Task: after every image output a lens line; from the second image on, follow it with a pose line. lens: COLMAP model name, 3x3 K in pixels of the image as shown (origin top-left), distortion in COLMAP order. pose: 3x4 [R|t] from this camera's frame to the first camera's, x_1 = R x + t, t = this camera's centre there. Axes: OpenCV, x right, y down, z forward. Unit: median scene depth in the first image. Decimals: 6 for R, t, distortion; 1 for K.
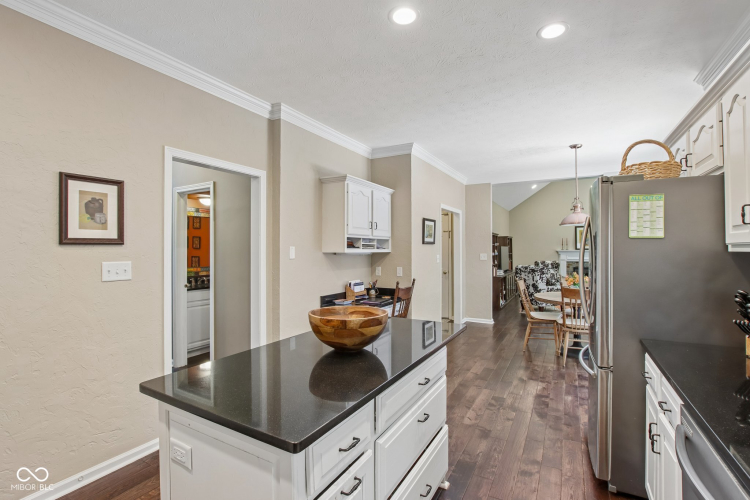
lens RADIAL K [[345.6, 0, 373.6], [0, 345.6, 248.8], [0, 0, 1]] dist [-0.023244, -0.000314]
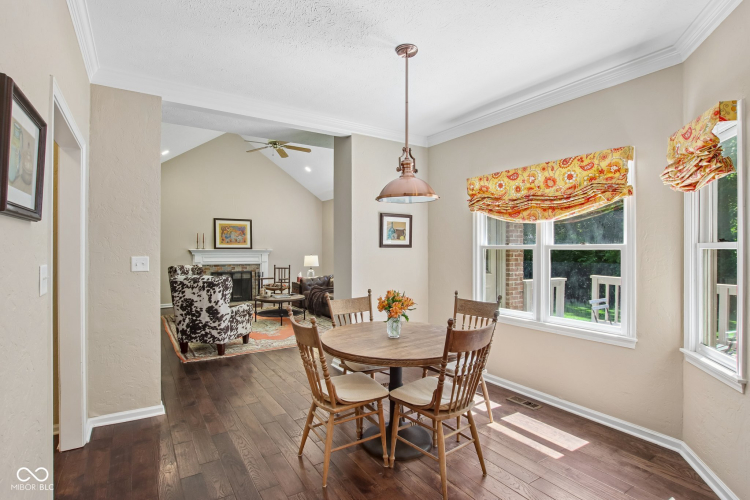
lens RADIAL K [[364.7, 0, 371.4], [0, 364.7, 252.8], [0, 0, 1]] dist [-0.001937, 0.000023]
pose [[0.457814, -0.004282, 0.889037, 0.041641], [-0.006766, 0.999943, 0.008300, 0.003252], [-0.889022, -0.009816, 0.457759, 0.457315]]
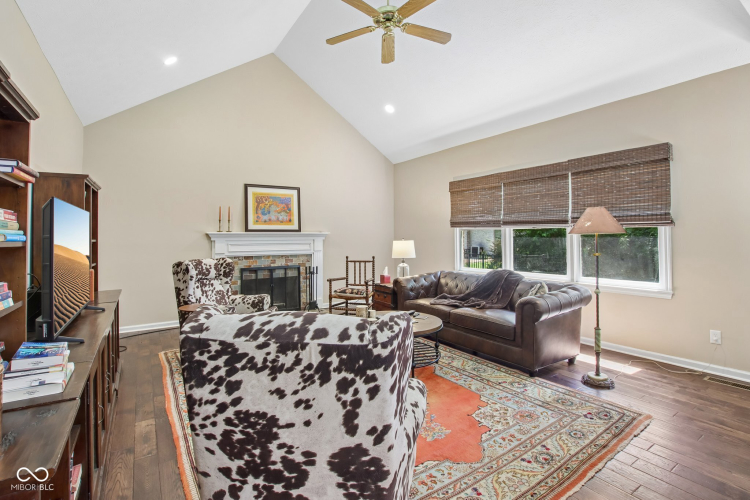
lens RADIAL K [[345.6, 0, 373.1], [0, 345.6, 230.2], [0, 0, 1]] dist [-0.023244, -0.000314]
pose [[0.441828, 0.018520, 0.896909, 0.331328], [0.001816, 0.999766, -0.021539, 0.016253], [-0.897098, 0.011145, 0.441691, 0.891719]]
